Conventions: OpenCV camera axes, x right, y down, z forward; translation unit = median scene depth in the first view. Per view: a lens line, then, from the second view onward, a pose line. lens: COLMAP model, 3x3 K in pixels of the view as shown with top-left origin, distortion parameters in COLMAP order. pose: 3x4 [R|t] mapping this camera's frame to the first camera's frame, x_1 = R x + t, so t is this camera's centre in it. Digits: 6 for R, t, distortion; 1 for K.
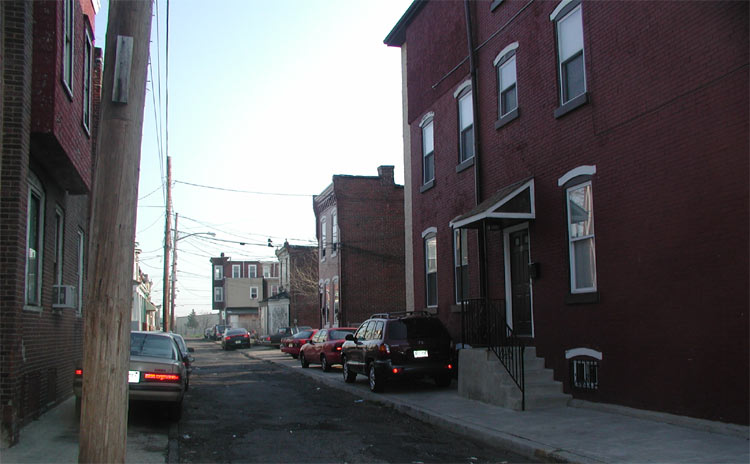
lens RADIAL K [[694.2, 0, 375.1], [0, 694.2, 282.0], [0, 0, 1]] dist [-0.227699, 0.277800]
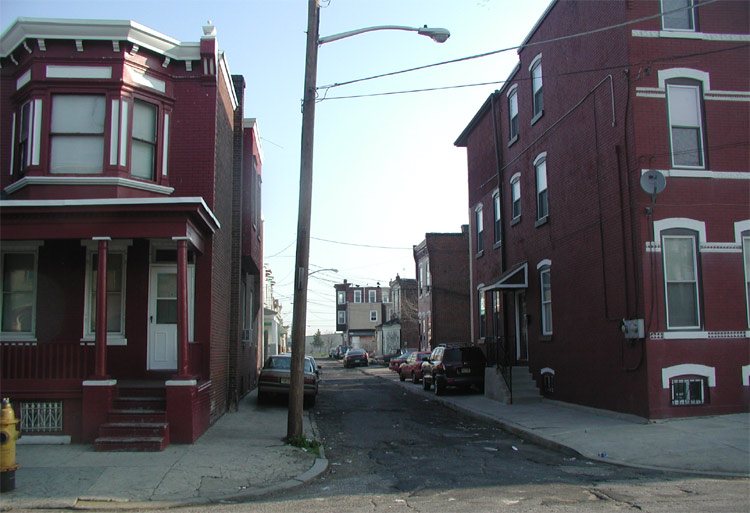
lens RADIAL K [[696.0, 0, 373.5], [0, 696.0, 282.0], [0, 0, 1]] dist [-0.214917, 0.254547]
pose [[0.983741, -0.008824, -0.179377, 0.115244], [0.004060, 0.999630, -0.026906, -0.043215], [0.179548, 0.025741, 0.983412, -0.454961]]
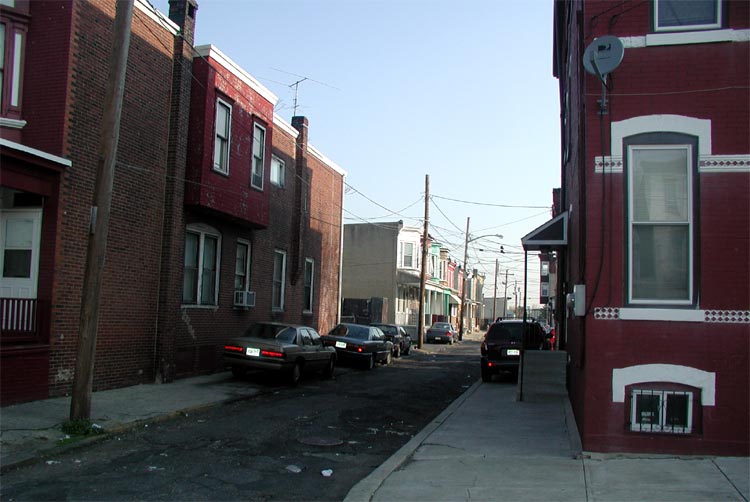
lens RADIAL K [[695.7, 0, 375.5], [0, 695.7, 286.3], [0, 0, 1]] dist [-0.234788, 0.280984]
pose [[0.863514, 0.022414, -0.503826, 0.375916], [-0.013338, 0.999677, 0.021613, -0.028359], [0.504148, -0.011943, 0.863535, -0.133789]]
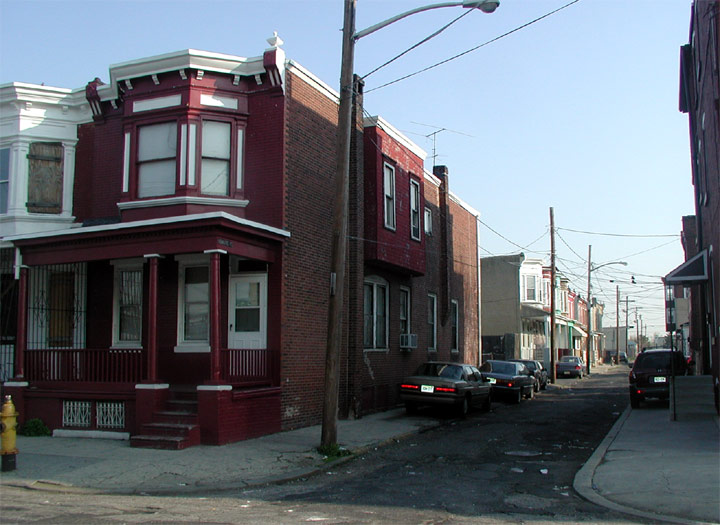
lens RADIAL K [[772.6, 0, 397.7], [0, 772.6, 290.4], [0, 0, 1]] dist [-0.223978, 0.246643]
pose [[0.808768, -0.038253, -0.586882, 0.411235], [0.032580, 0.999264, -0.020235, -0.042137], [0.587224, -0.002755, 0.809420, -0.361556]]
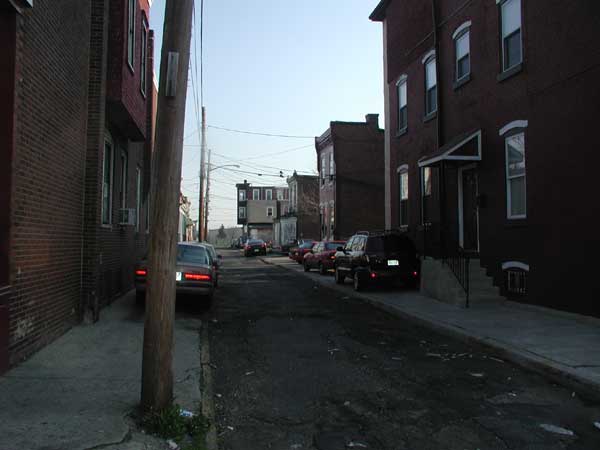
lens RADIAL K [[555.8, 0, 300.0], [0, 555.8, 225.0], [0, 0, 1]] dist [-0.224520, 0.278192]
pose [[0.992647, 0.013492, -0.120288, 0.013038], [-0.008697, 0.999150, 0.040302, -0.006161], [0.120730, -0.038959, 0.991921, -0.041266]]
